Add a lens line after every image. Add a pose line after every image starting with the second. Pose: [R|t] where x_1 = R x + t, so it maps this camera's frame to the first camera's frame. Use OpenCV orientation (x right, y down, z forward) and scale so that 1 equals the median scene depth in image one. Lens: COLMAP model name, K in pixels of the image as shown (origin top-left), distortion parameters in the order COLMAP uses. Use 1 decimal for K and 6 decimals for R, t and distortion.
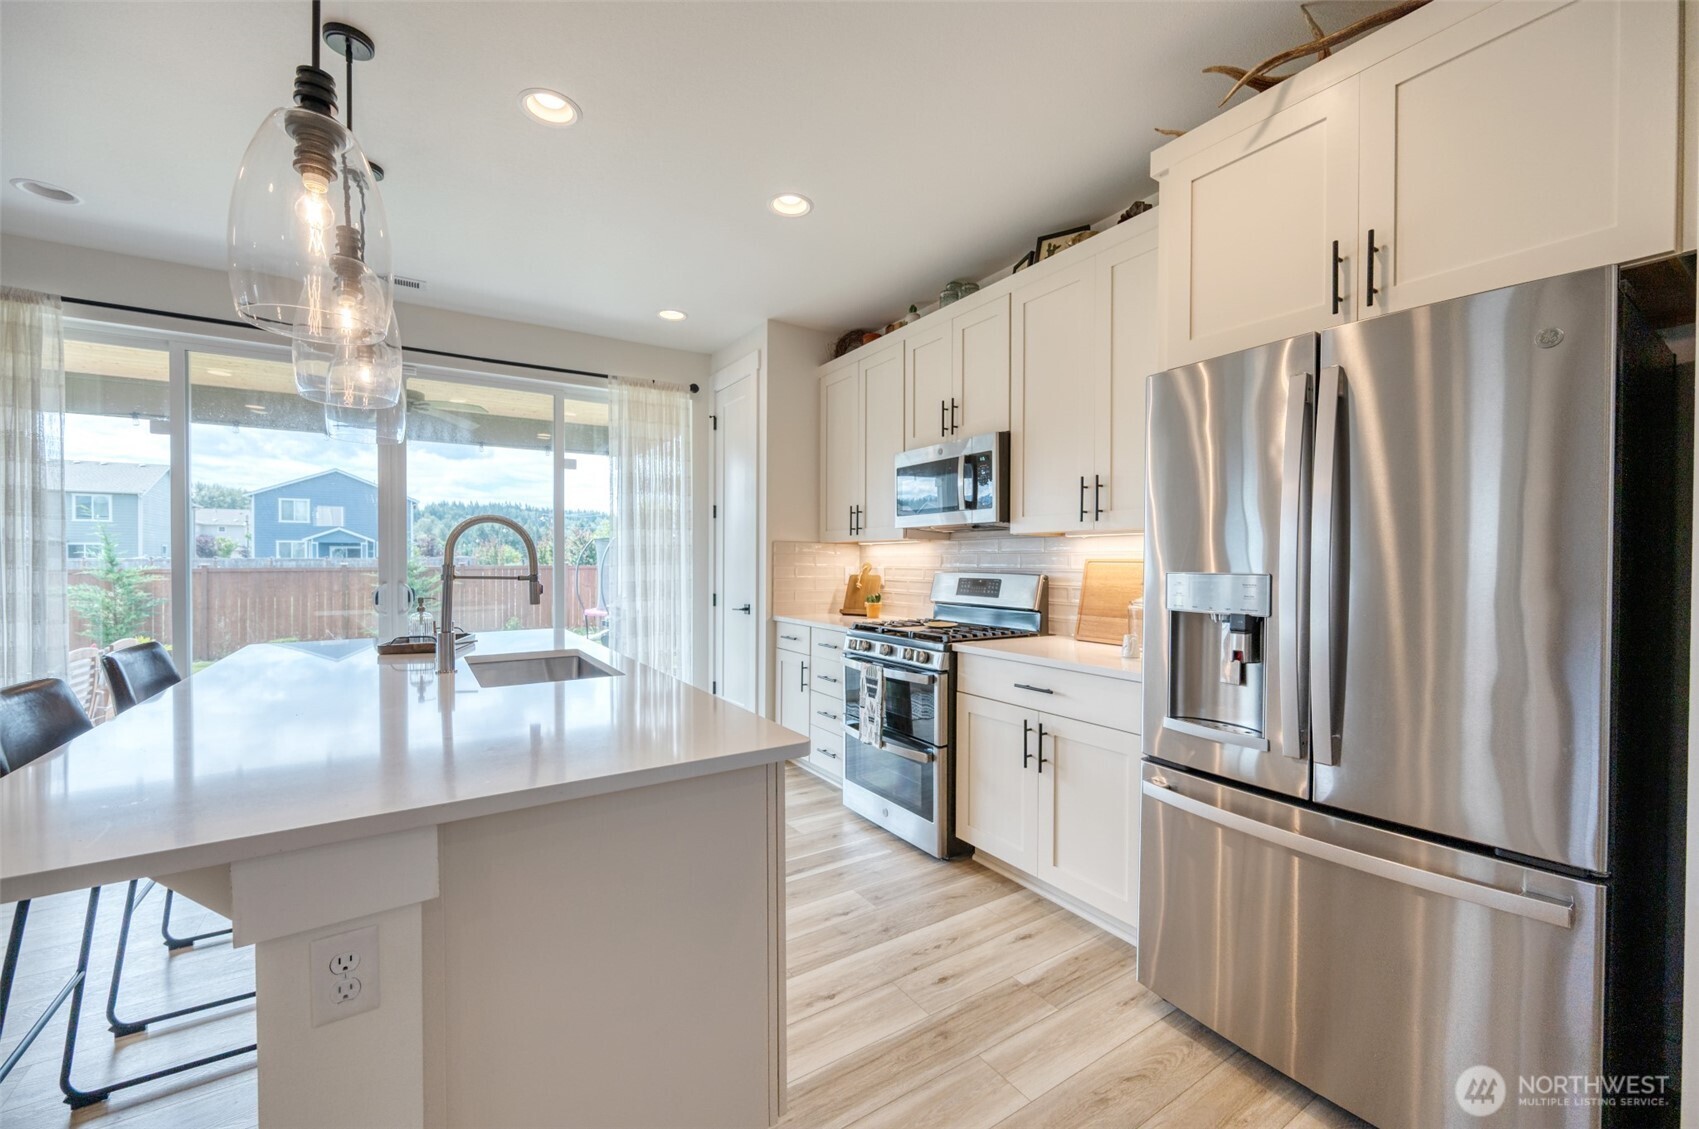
lens RADIAL K [[676.8, 0, 847.6], [0, 676.8, 566.3], [0, 0, 1]] dist [-0.006889, 0.000908]
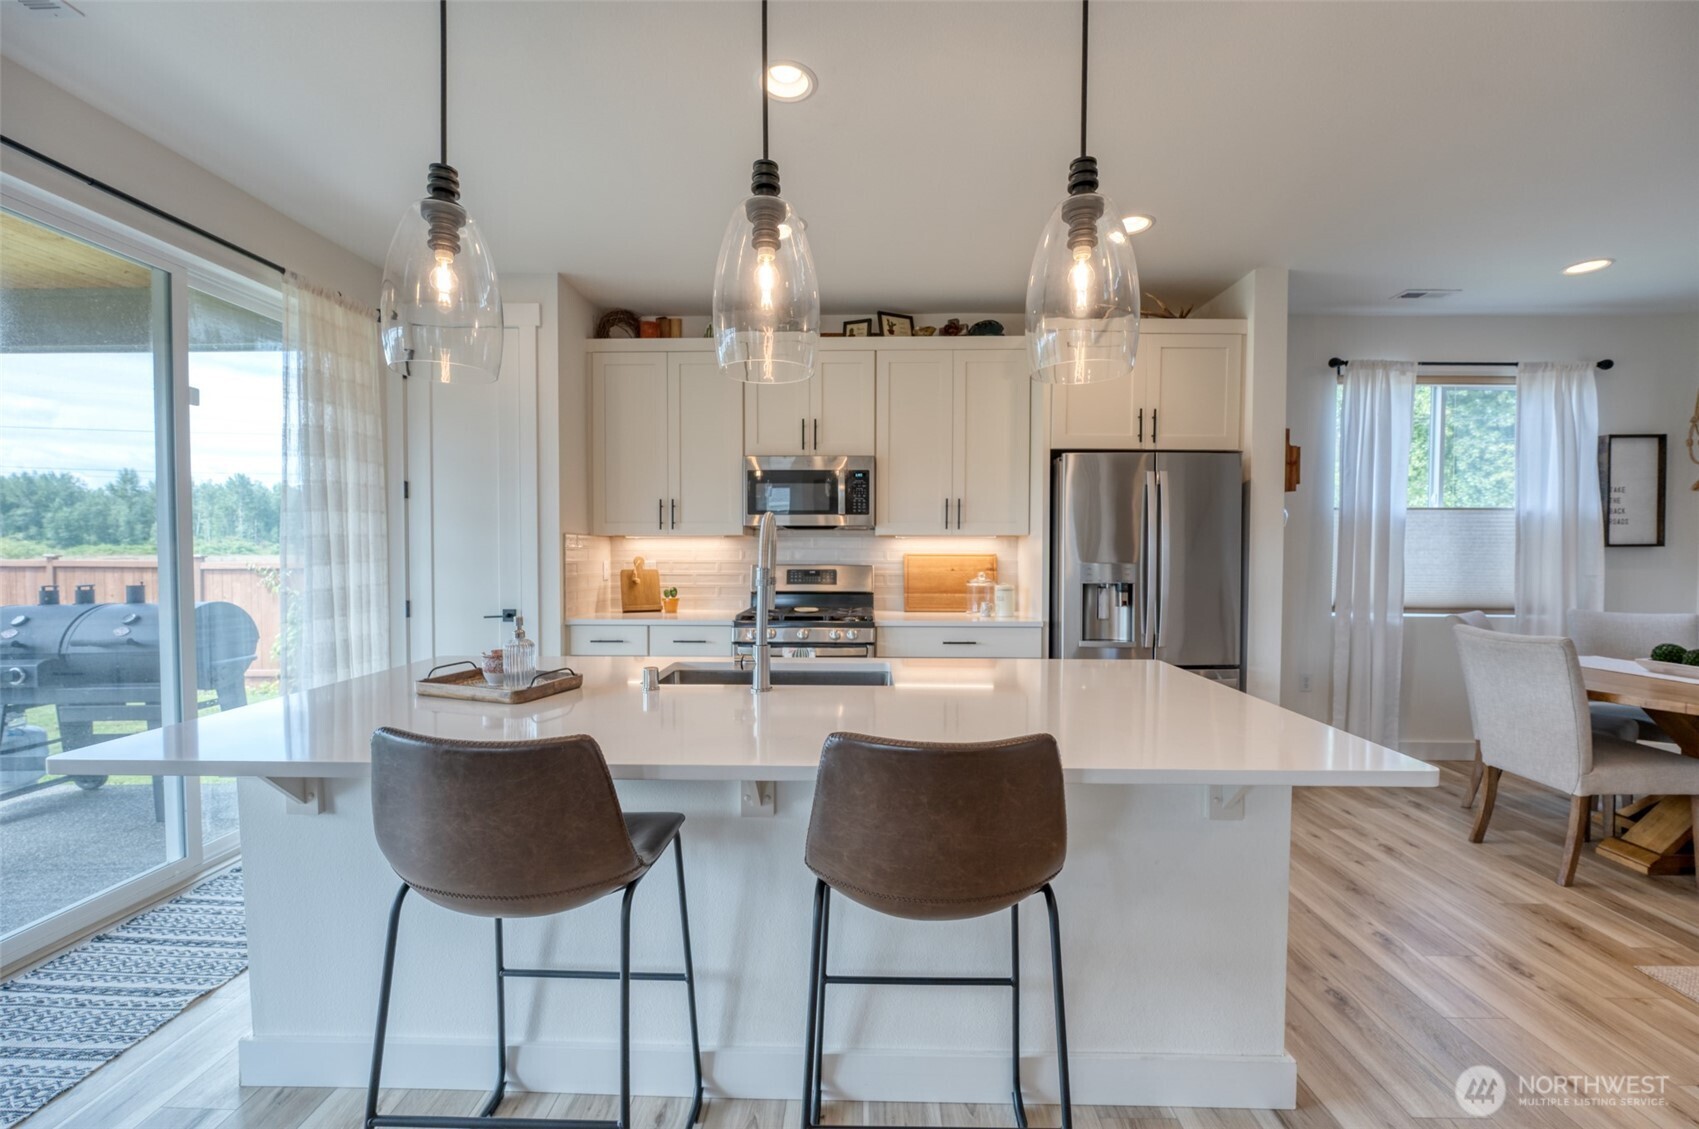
lens RADIAL K [[676.8, 0, 854.1], [0, 676.8, 566.5], [0, 0, 1]] dist [-0.006889, 0.000908]
pose [[0.564177, -0.025228, 0.825268, -0.929586], [0.007504, 0.999648, 0.025429, -0.021795], [-0.825620, -0.008154, 0.564168, 0.310577]]
